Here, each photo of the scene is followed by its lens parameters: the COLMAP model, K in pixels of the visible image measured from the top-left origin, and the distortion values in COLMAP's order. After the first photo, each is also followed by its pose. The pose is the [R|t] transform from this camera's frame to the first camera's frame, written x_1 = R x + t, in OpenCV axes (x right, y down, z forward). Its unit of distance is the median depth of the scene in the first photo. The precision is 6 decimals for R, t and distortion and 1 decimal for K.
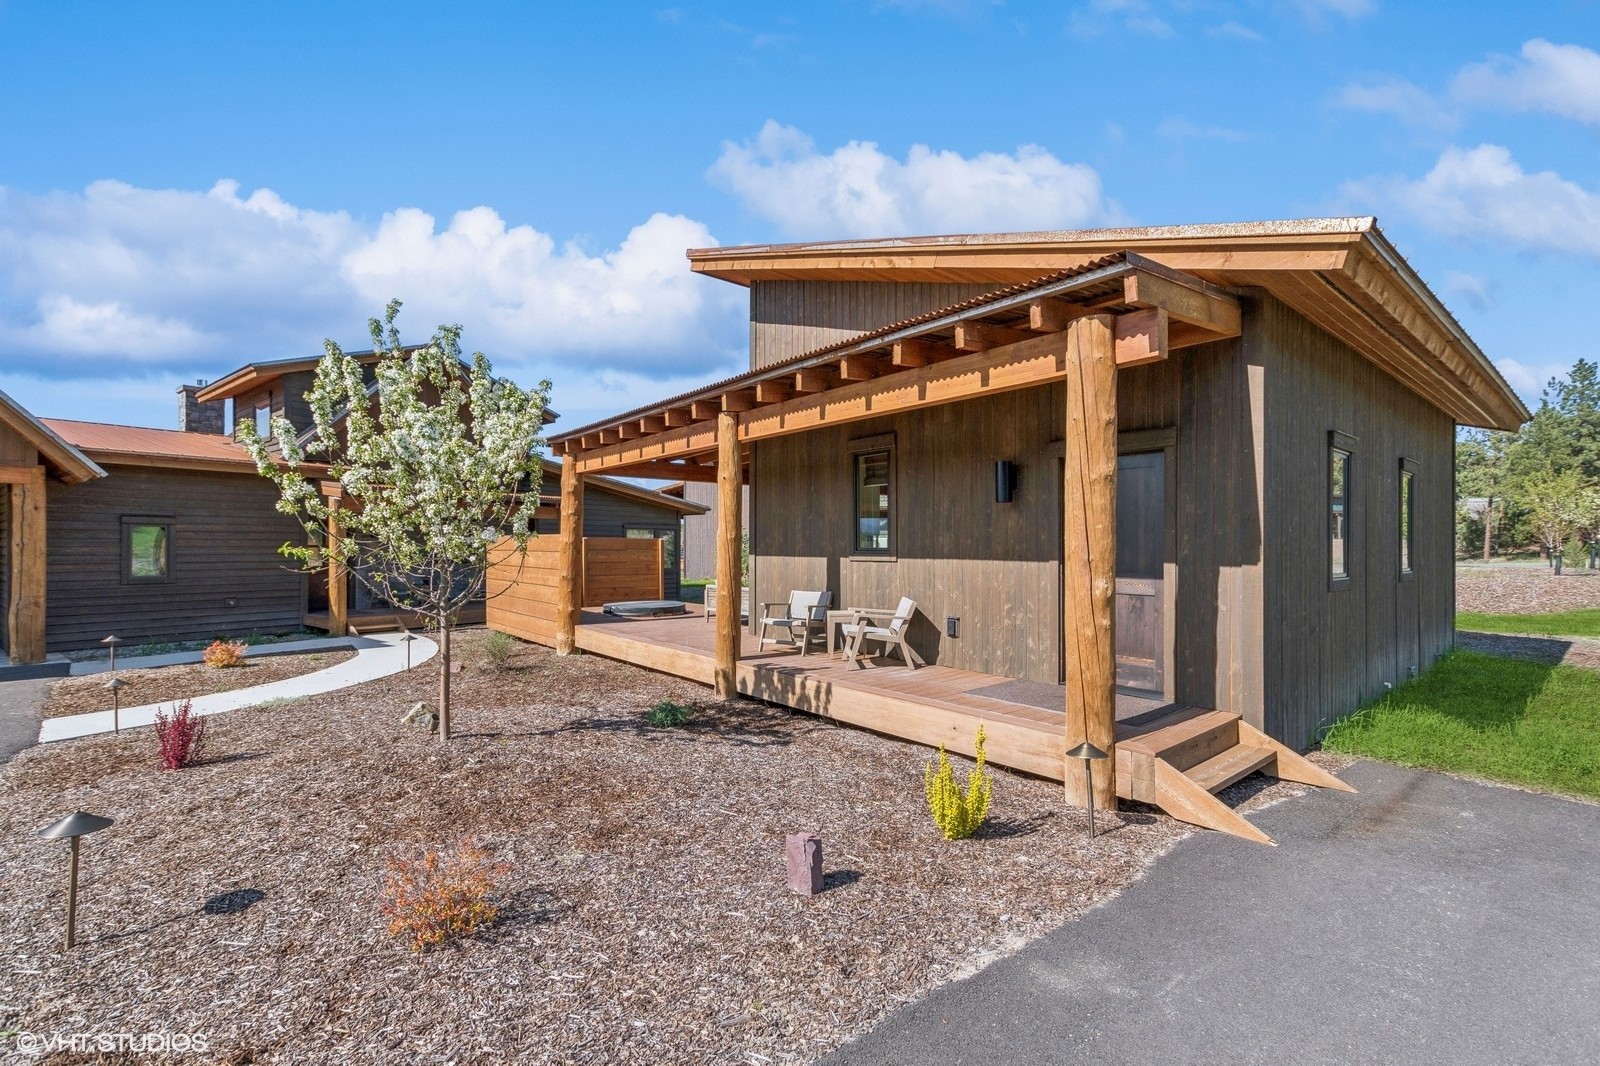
lens RADIAL K [[703.3, 0, 799.6], [0, 703.3, 547.8], [0, 0, 1]] dist [0.001038, 0.000321]
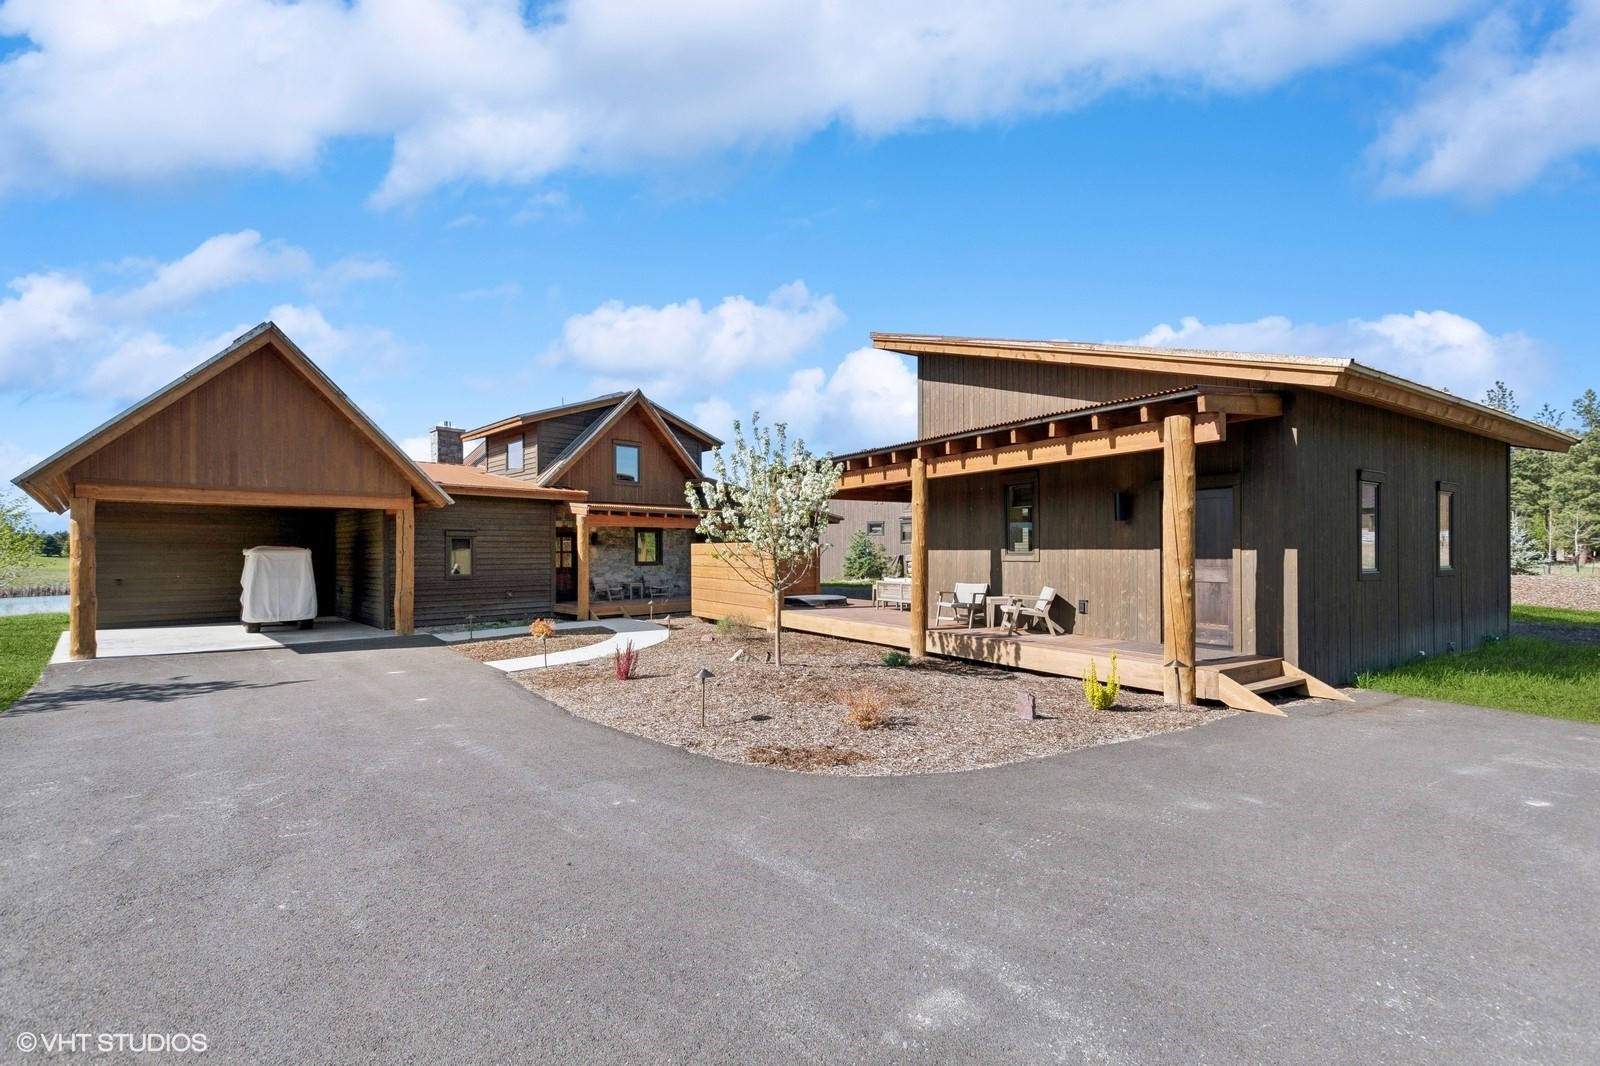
lens RADIAL K [[703.3, 0, 799.6], [0, 703.3, 547.8], [0, 0, 1]] dist [0.001038, 0.000321]
pose [[0.991982, -0.004191, -0.126307, -0.181909], [0.003365, 0.999972, -0.006752, 0.000175], [0.126331, 0.006273, 0.991968, -0.520154]]
